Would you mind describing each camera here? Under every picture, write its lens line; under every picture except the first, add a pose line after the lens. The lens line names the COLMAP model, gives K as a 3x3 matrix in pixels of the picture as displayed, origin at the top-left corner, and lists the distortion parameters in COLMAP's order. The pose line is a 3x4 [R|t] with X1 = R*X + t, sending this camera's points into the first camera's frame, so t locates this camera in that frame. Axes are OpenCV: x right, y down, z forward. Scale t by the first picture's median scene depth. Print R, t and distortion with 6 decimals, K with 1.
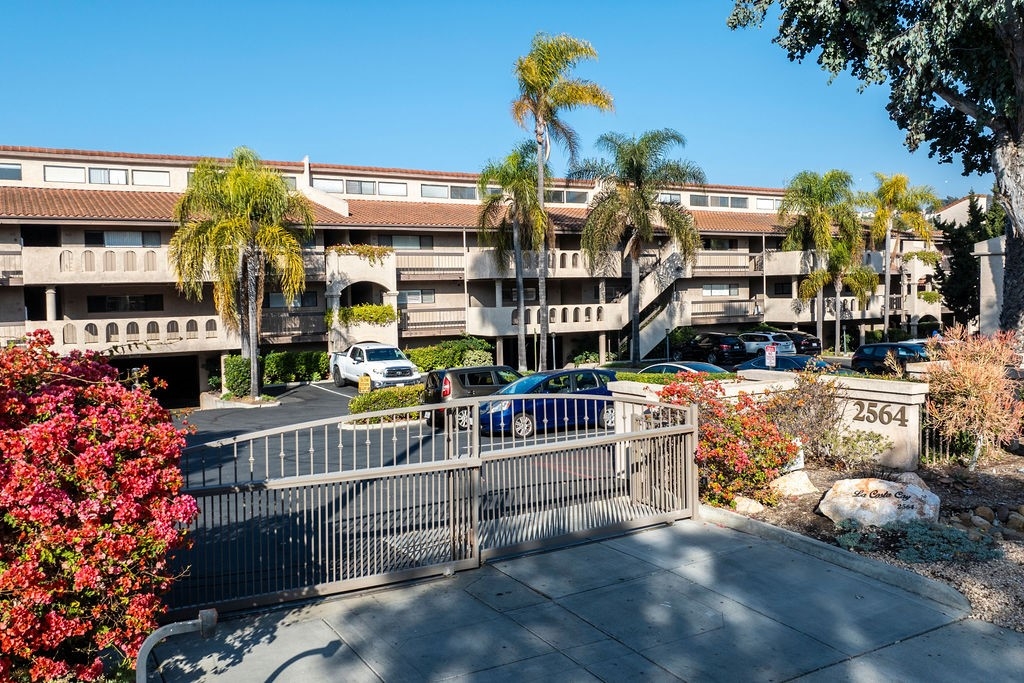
lens RADIAL K [[743.7, 0, 512.0], [0, 743.7, 341.5], [0, 0, 1]] dist [-0.002504, 0.001565]
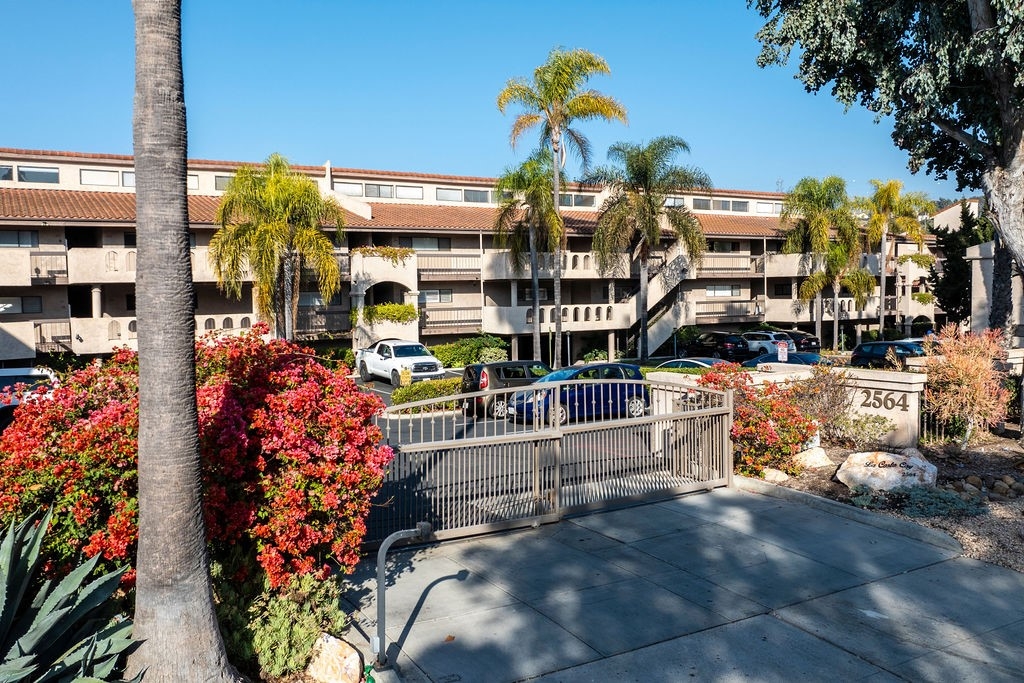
lens RADIAL K [[743.7, 0, 512.0], [0, 743.7, 341.5], [0, 0, 1]] dist [-0.002504, 0.001565]
pose [[0.999959, 0.003341, 0.008367, -0.037237], [-0.003348, 0.999994, 0.000828, 0.002767], [-0.008365, -0.000856, 0.999965, -0.059471]]
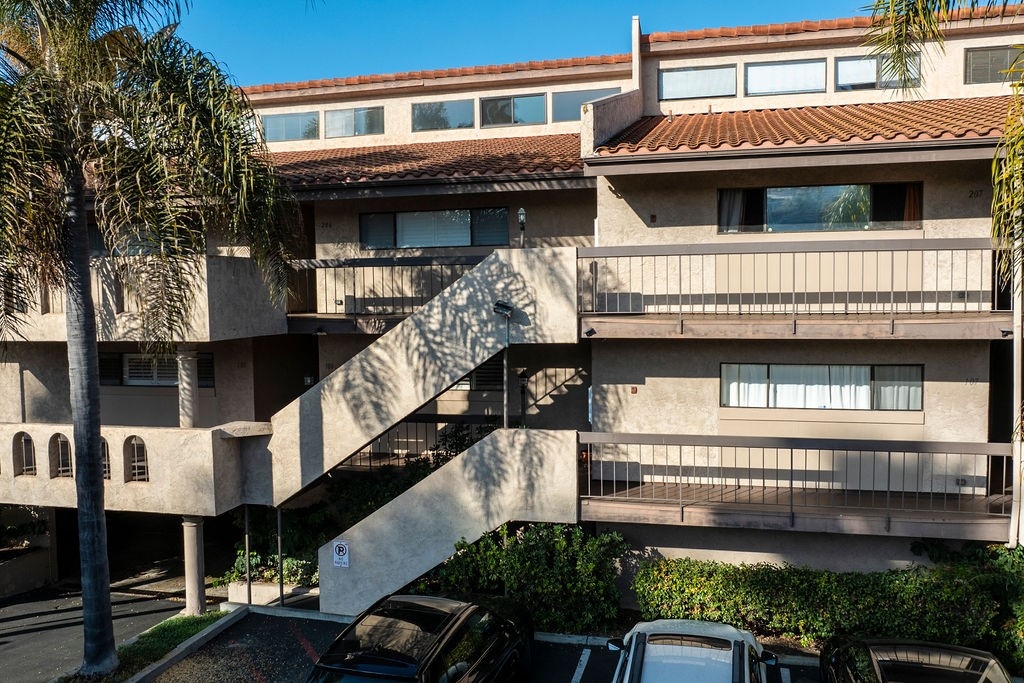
lens RADIAL K [[743.7, 0, 512.0], [0, 743.7, 341.5], [0, 0, 1]] dist [-0.002504, 0.001565]
pose [[0.741978, 0.052435, -0.668371, 0.597136], [-0.046383, 0.998563, 0.026847, -0.139329], [0.668818, 0.011081, 0.743344, 1.185109]]
